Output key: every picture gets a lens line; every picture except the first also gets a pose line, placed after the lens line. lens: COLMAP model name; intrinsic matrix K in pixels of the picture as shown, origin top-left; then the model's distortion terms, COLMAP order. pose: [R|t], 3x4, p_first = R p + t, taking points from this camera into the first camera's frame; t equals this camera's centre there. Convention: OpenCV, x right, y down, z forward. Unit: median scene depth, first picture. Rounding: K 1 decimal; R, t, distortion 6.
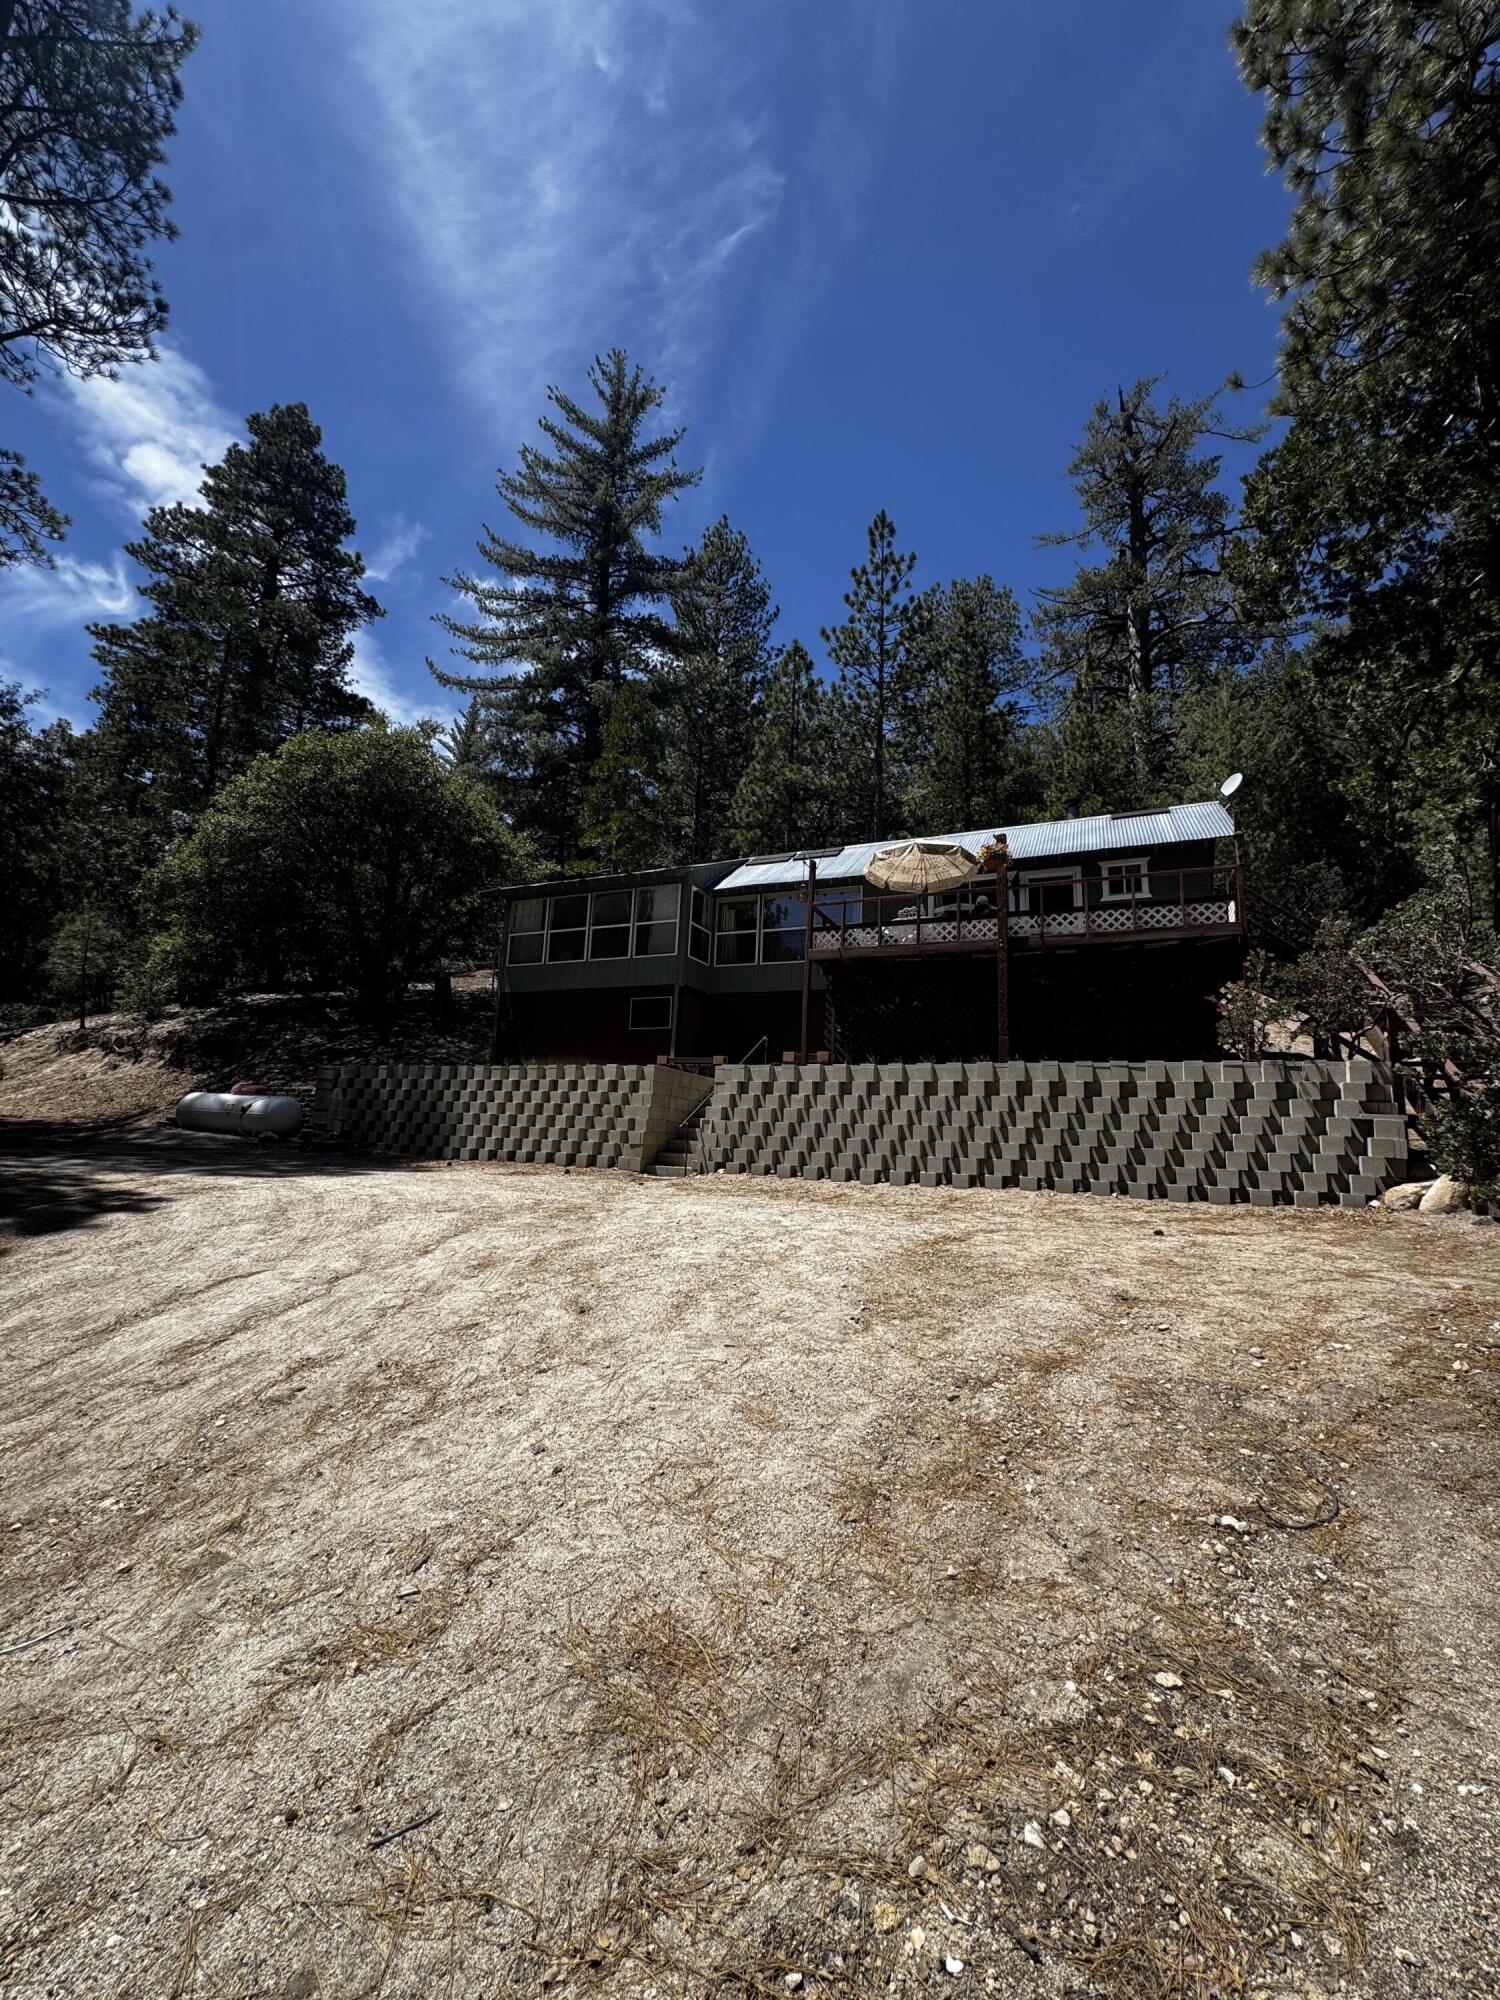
lens RADIAL K [[798.2, 0, 756.4], [0, 798.2, 999.2], [0, 0, 1]] dist [-0.007897, 0.000248]
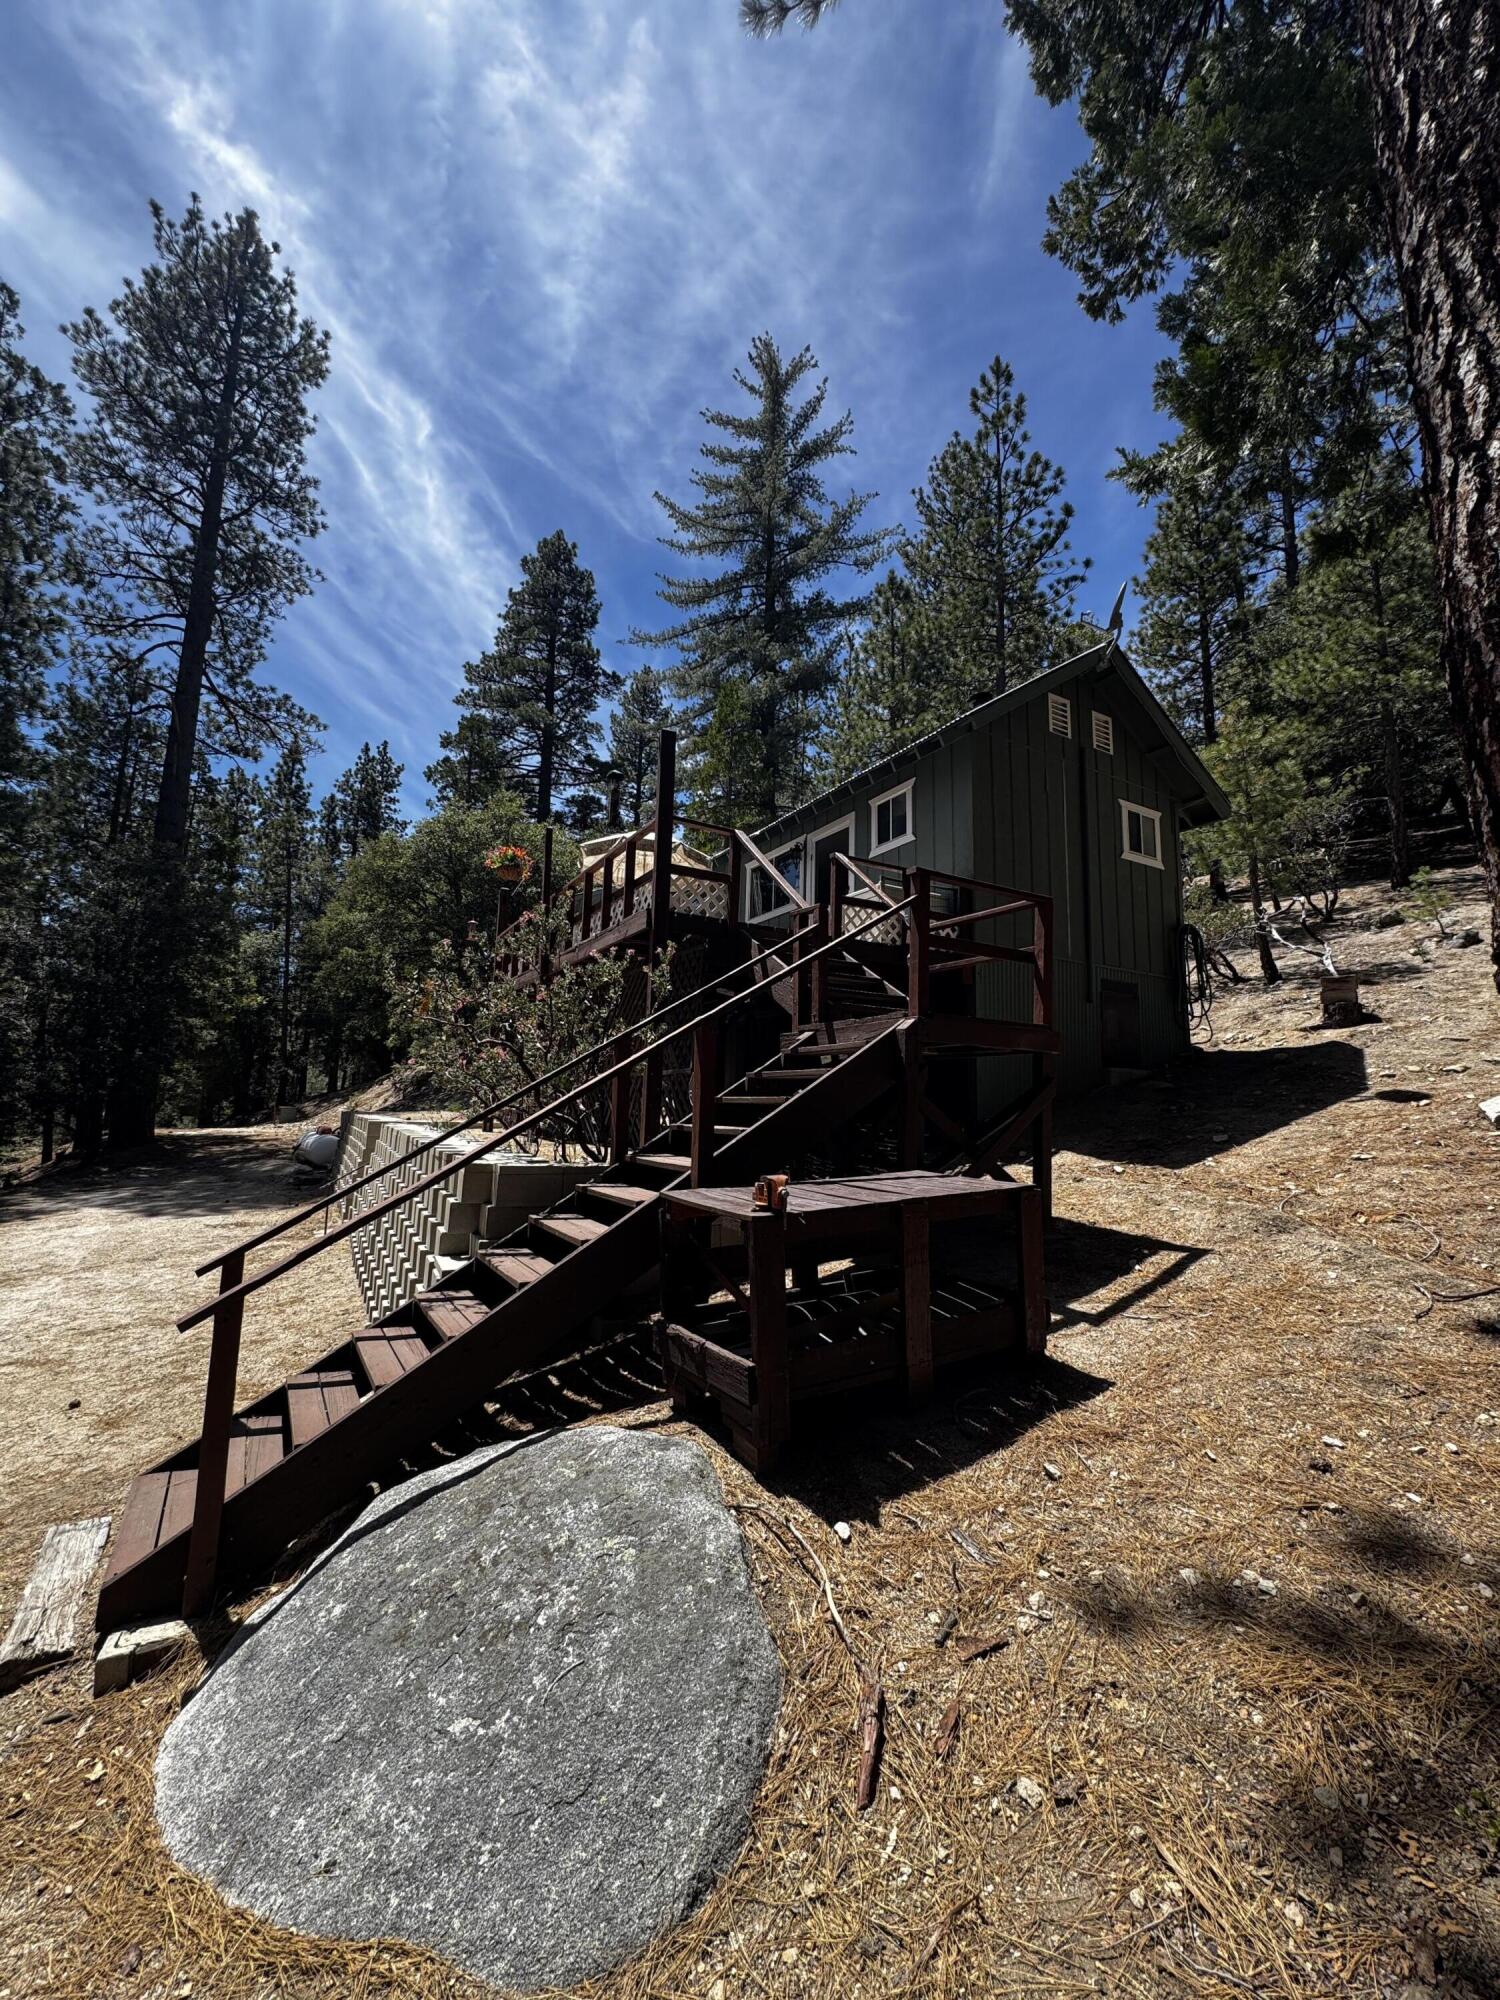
lens RADIAL K [[795.3, 0, 752.8], [0, 795.3, 996.2], [0, 0, 1]] dist [-0.005611, 0.000550]
pose [[0.807819, -0.099617, -0.580951, 0.328023], [0.114804, 0.993331, -0.010693, -0.004158], [0.578142, -0.058057, 0.813868, 0.169516]]
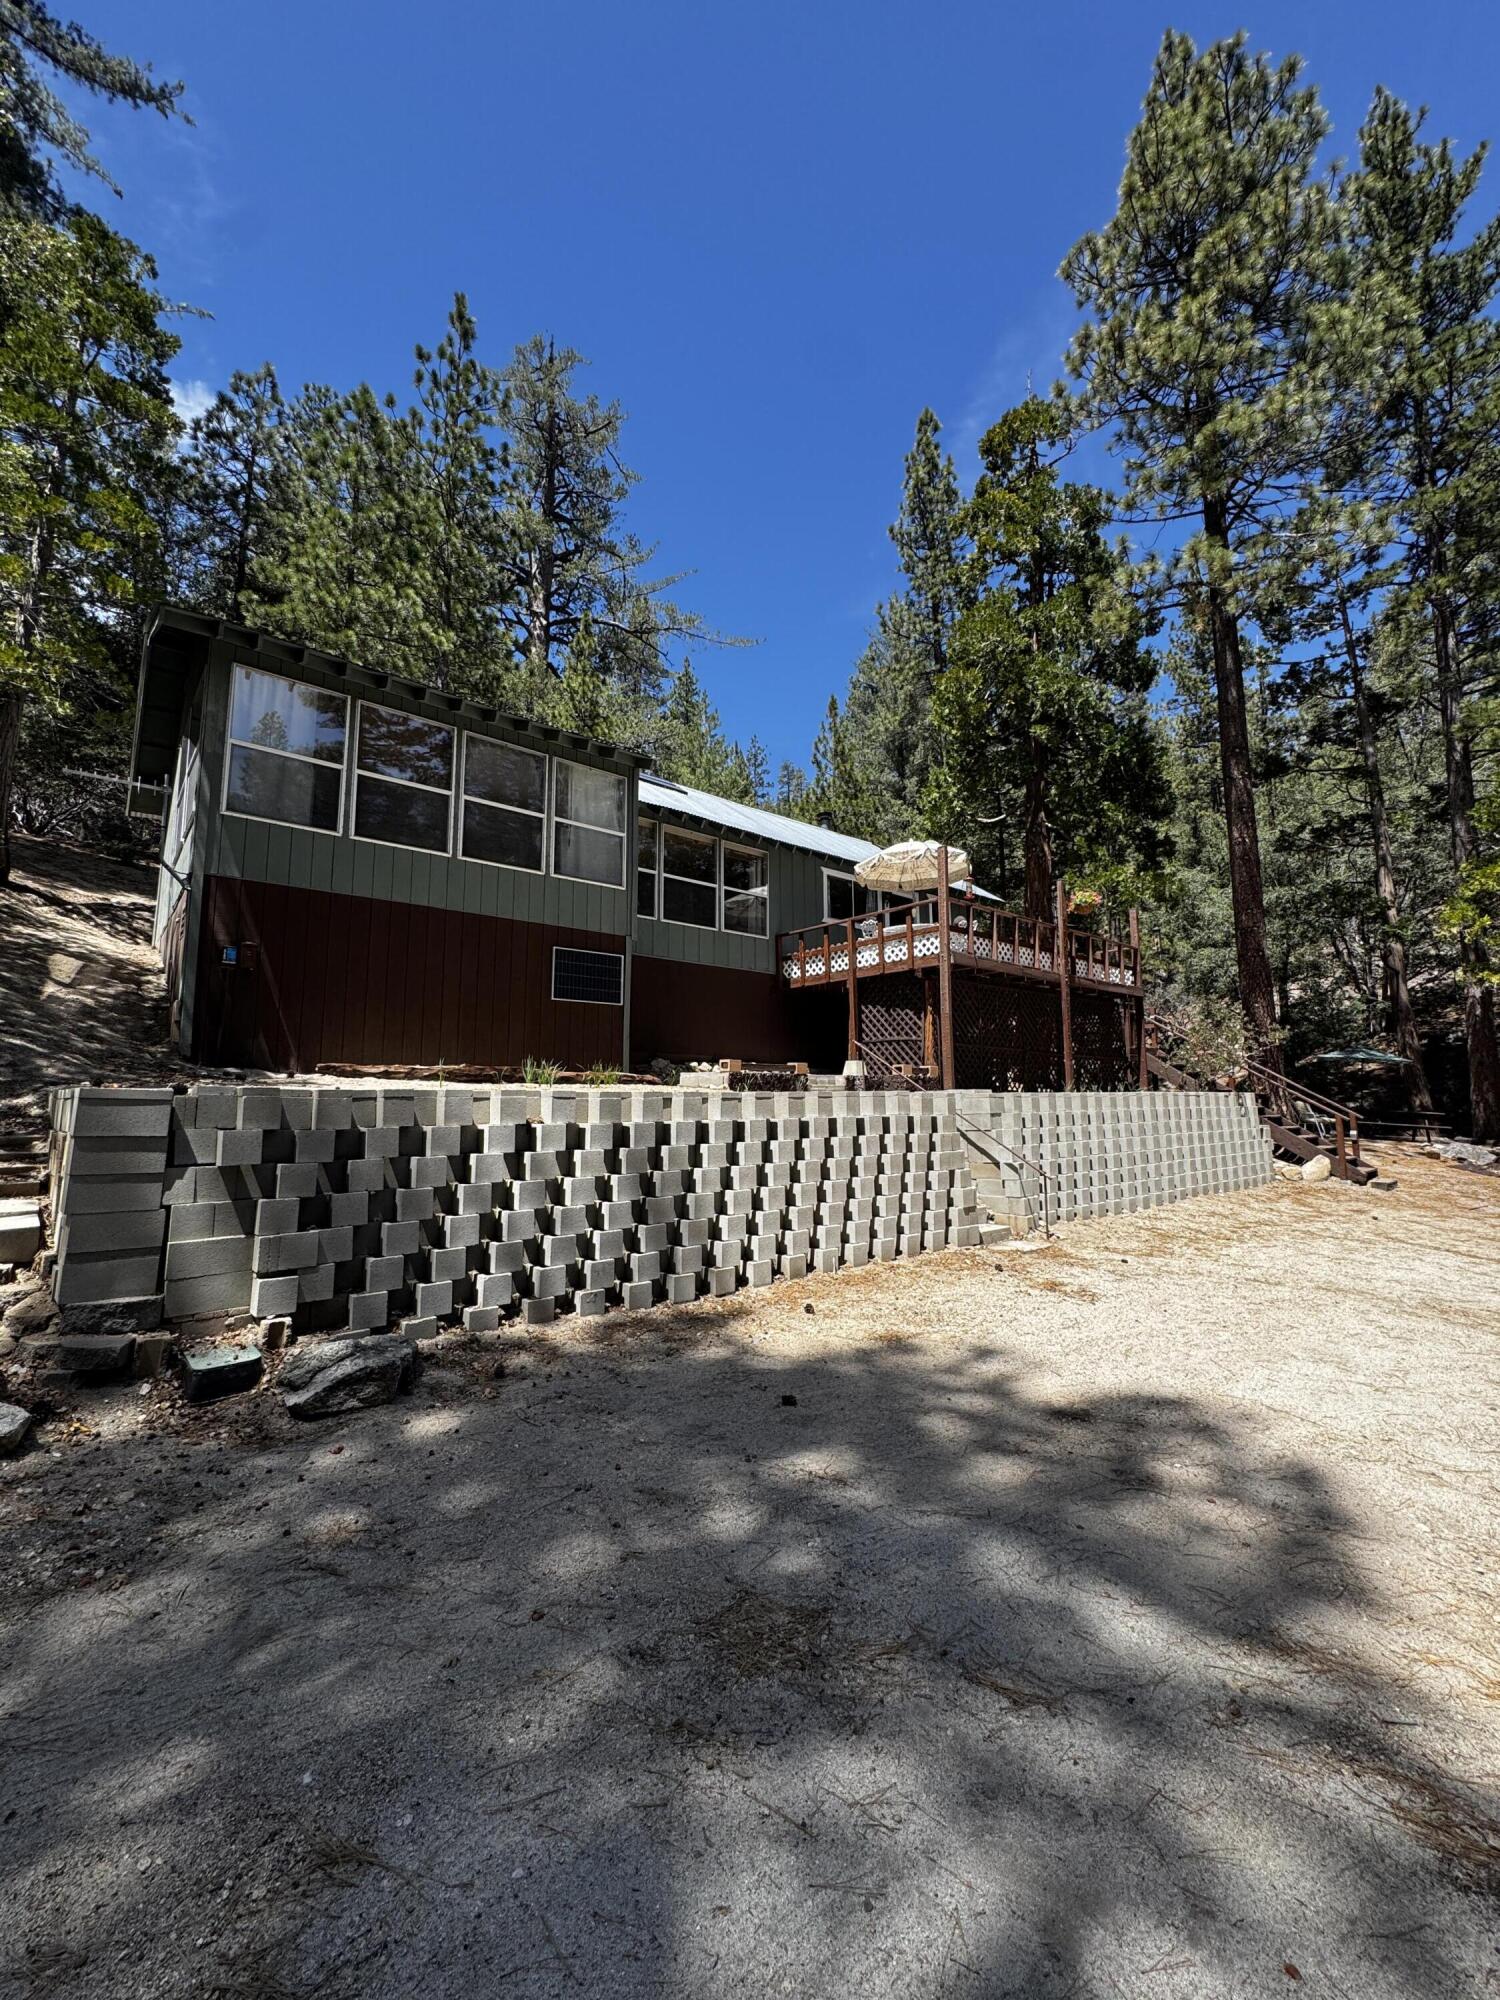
lens RADIAL K [[798.2, 0, 756.4], [0, 798.2, 999.2], [0, 0, 1]] dist [-0.007897, 0.000248]
pose [[0.469822, 0.082875, 0.878863, -0.301391], [-0.121897, 0.992137, -0.028393, 0.017840], [-0.874305, -0.093791, 0.476229, 0.305269]]
